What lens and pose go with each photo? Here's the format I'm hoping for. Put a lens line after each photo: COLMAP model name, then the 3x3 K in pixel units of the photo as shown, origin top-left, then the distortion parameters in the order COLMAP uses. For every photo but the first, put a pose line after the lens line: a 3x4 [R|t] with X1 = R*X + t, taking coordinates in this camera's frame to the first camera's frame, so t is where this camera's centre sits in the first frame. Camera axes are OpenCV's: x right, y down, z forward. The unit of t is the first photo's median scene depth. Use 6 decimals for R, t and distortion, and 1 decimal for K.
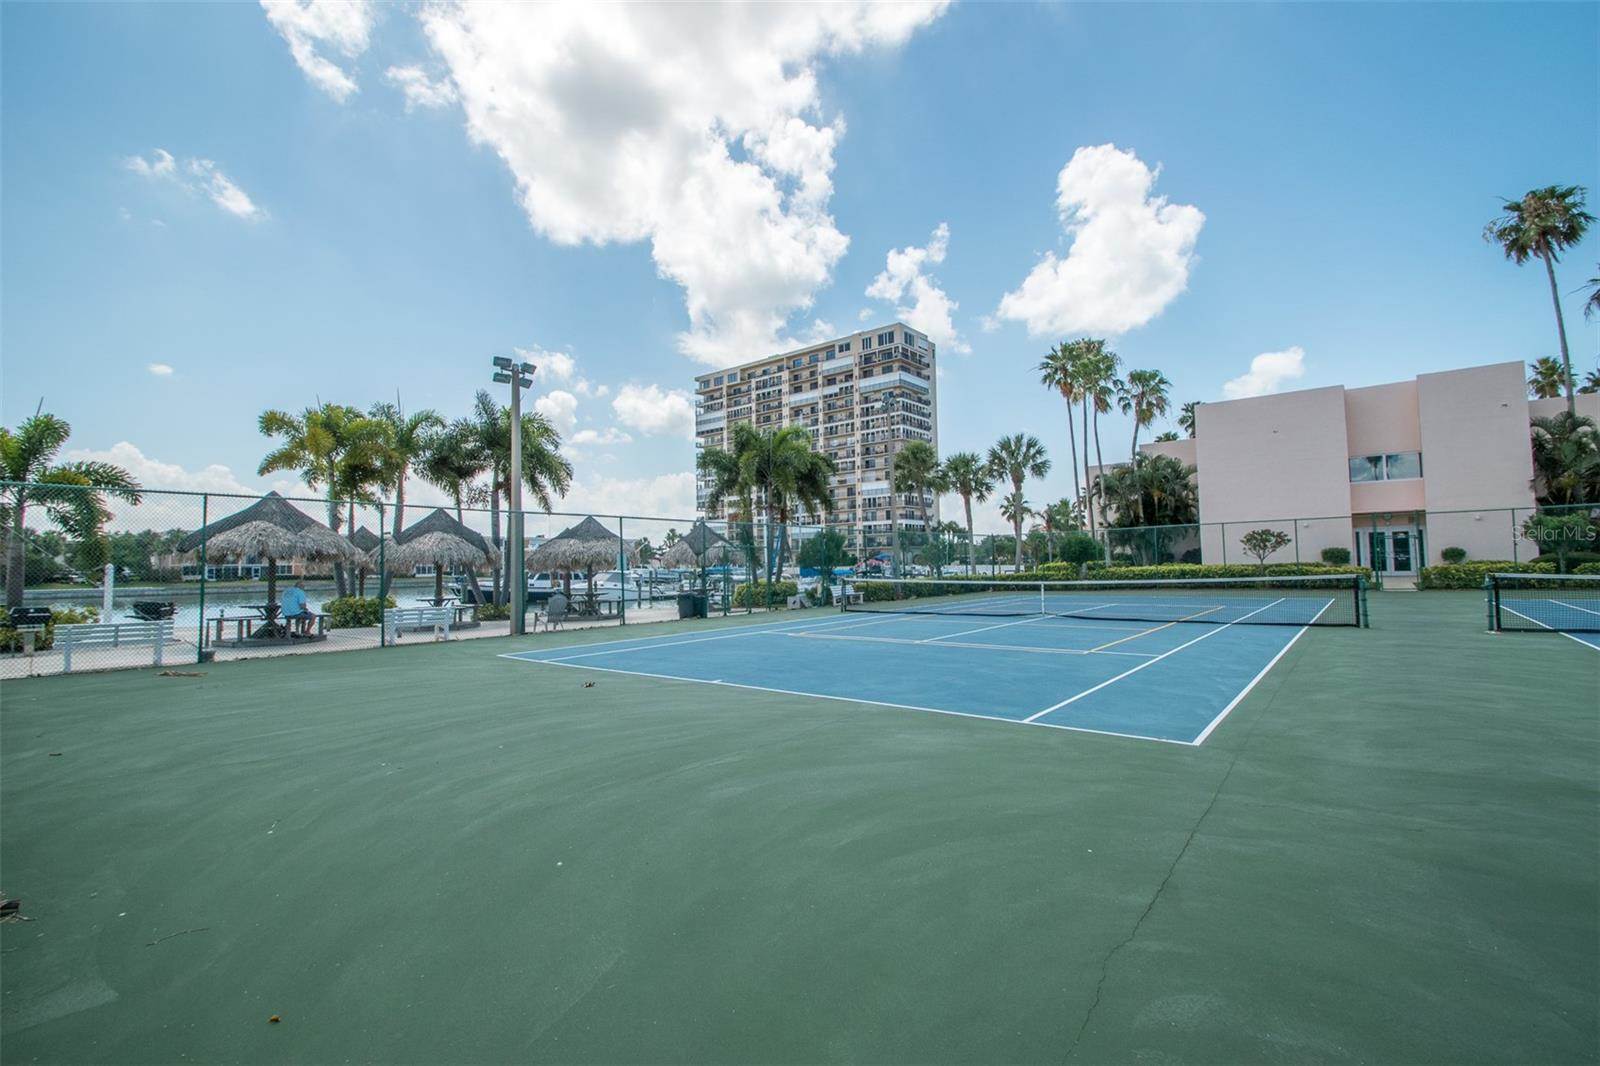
lens RADIAL K [[703.2, 0, 799.4], [0, 703.2, 541.8], [0, 0, 1]] dist [-0.008918, -0.001670]
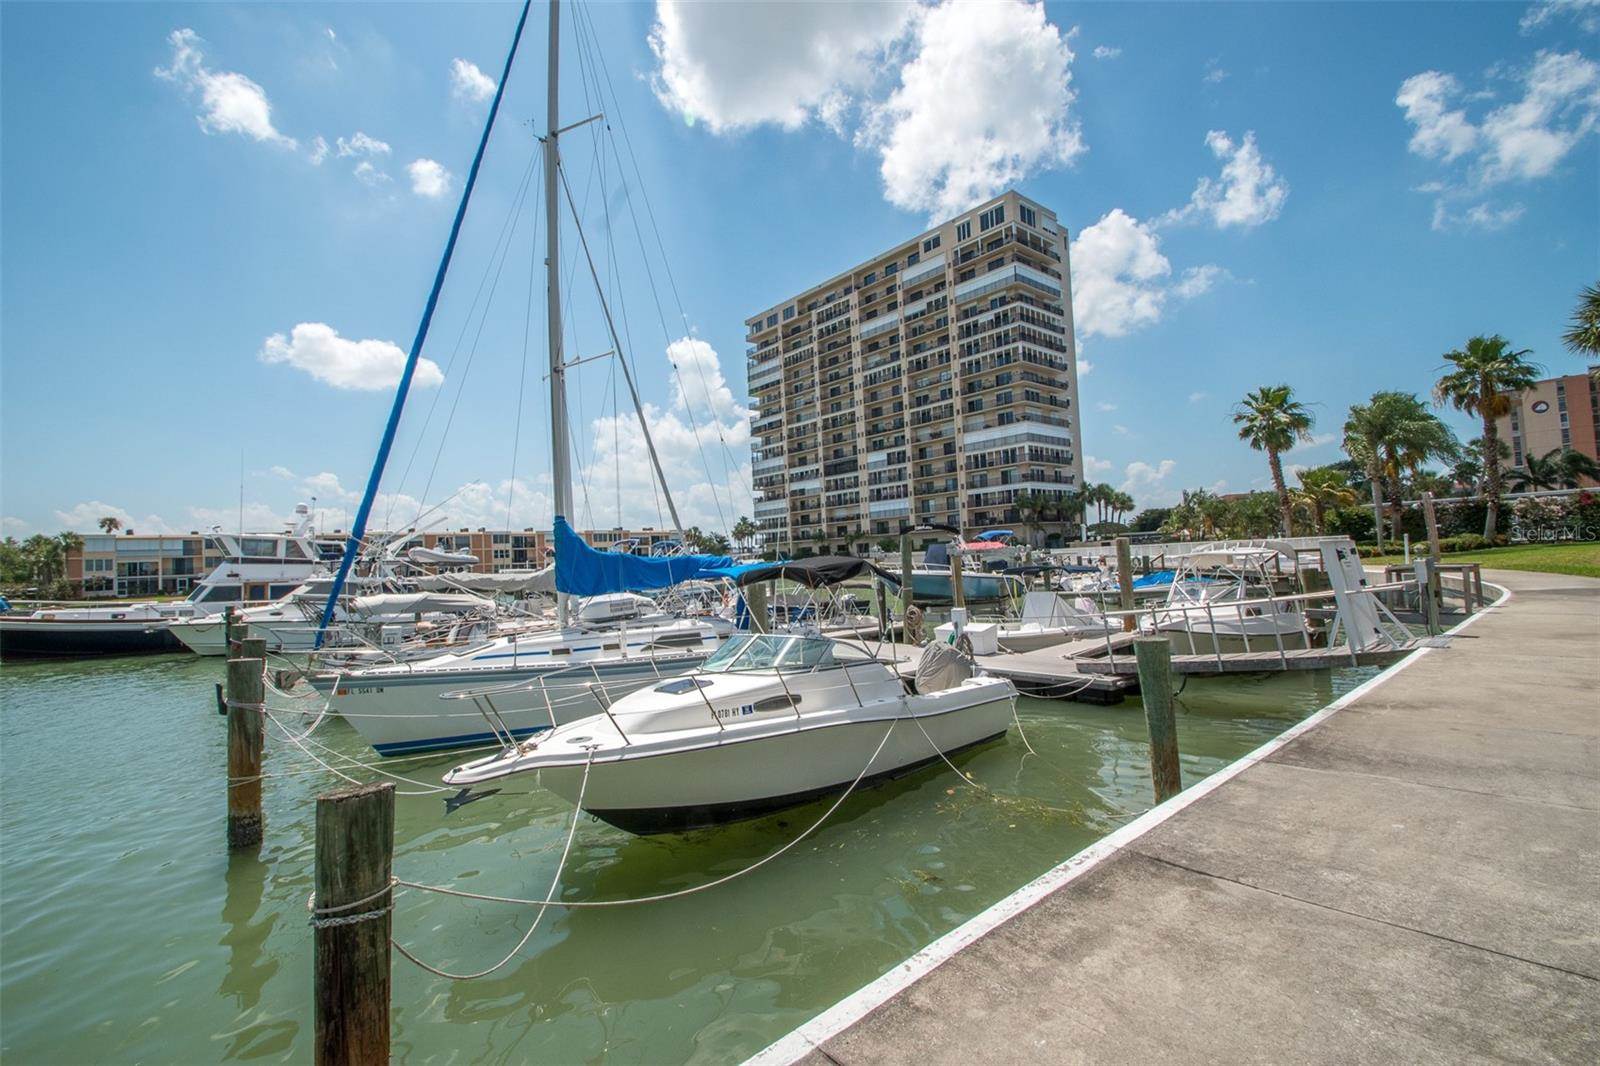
lens RADIAL K [[703.2, 0, 788.8], [0, 703.2, 535.1], [0, 0, 1]] dist [-0.008918, -0.001670]
pose [[0.982591, -0.034370, -0.182575, 0.041167], [0.034352, 0.999404, -0.003262, 0.012088], [0.182579, -0.003066, 0.983186, 0.280623]]
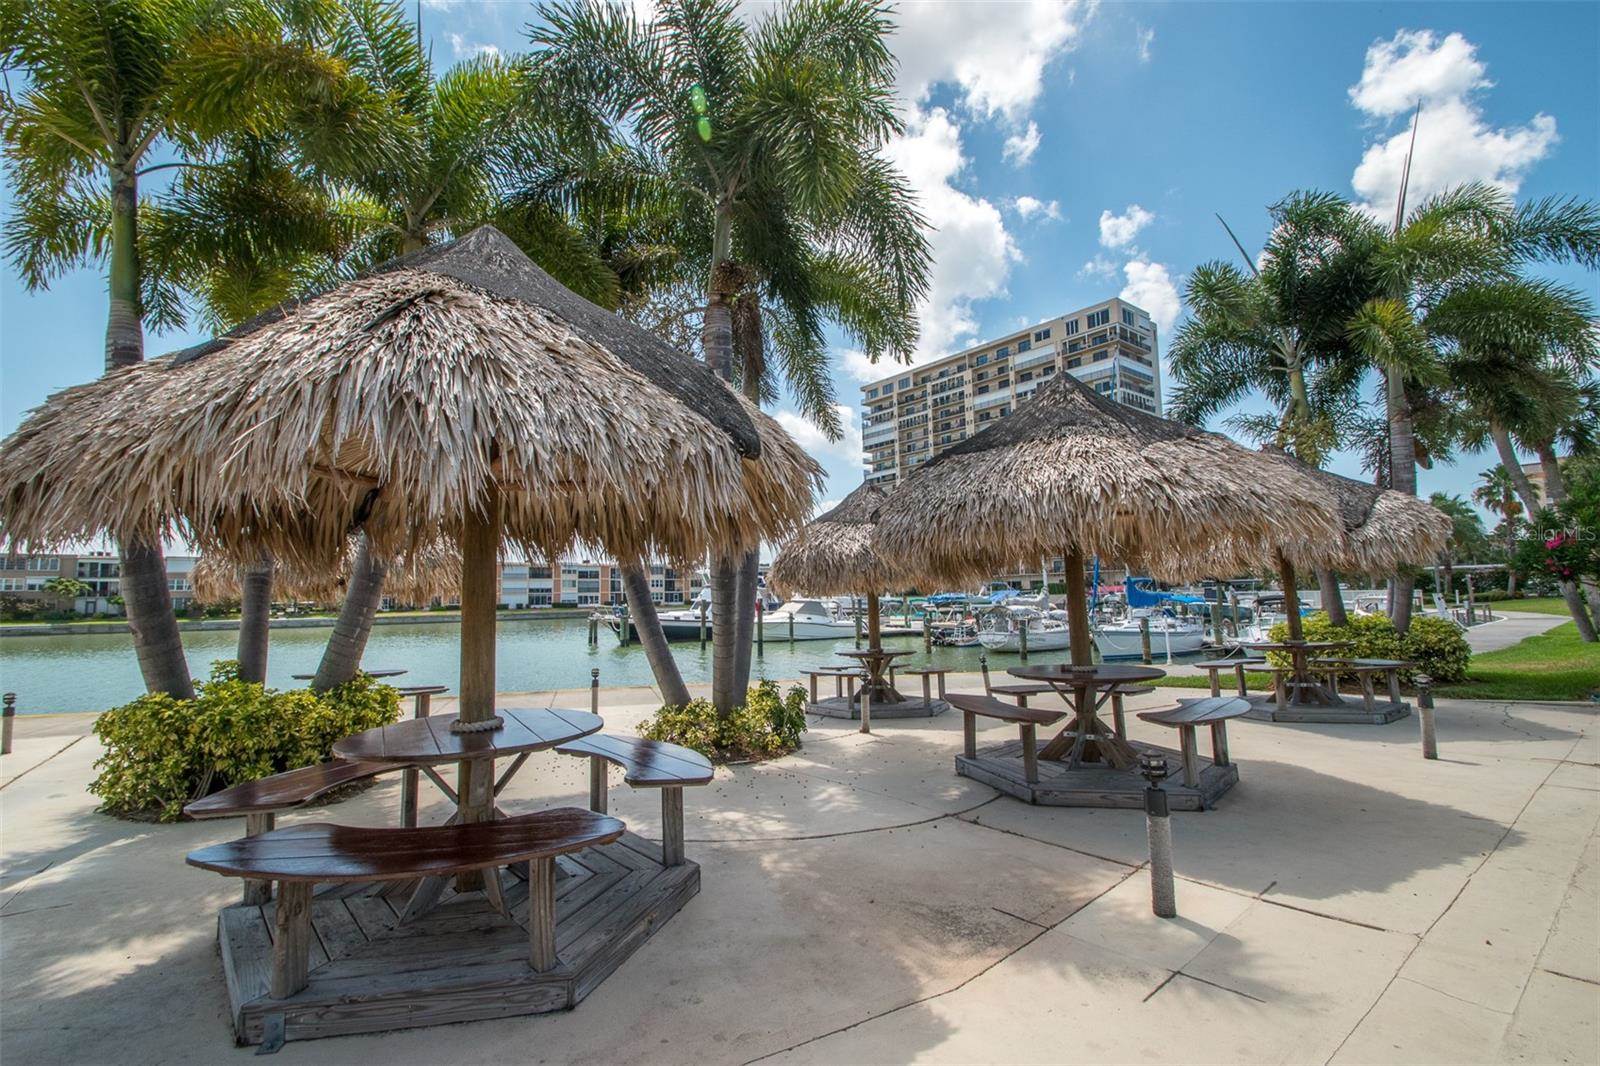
lens RADIAL K [[703.2, 0, 789.5], [0, 703.2, 537.9], [0, 0, 1]] dist [-0.008918, -0.001670]
pose [[0.976832, -0.019333, -0.213131, -0.057967], [0.008877, 0.998714, -0.049911, 0.006587], [0.213822, 0.046863, 0.975748, 0.120627]]
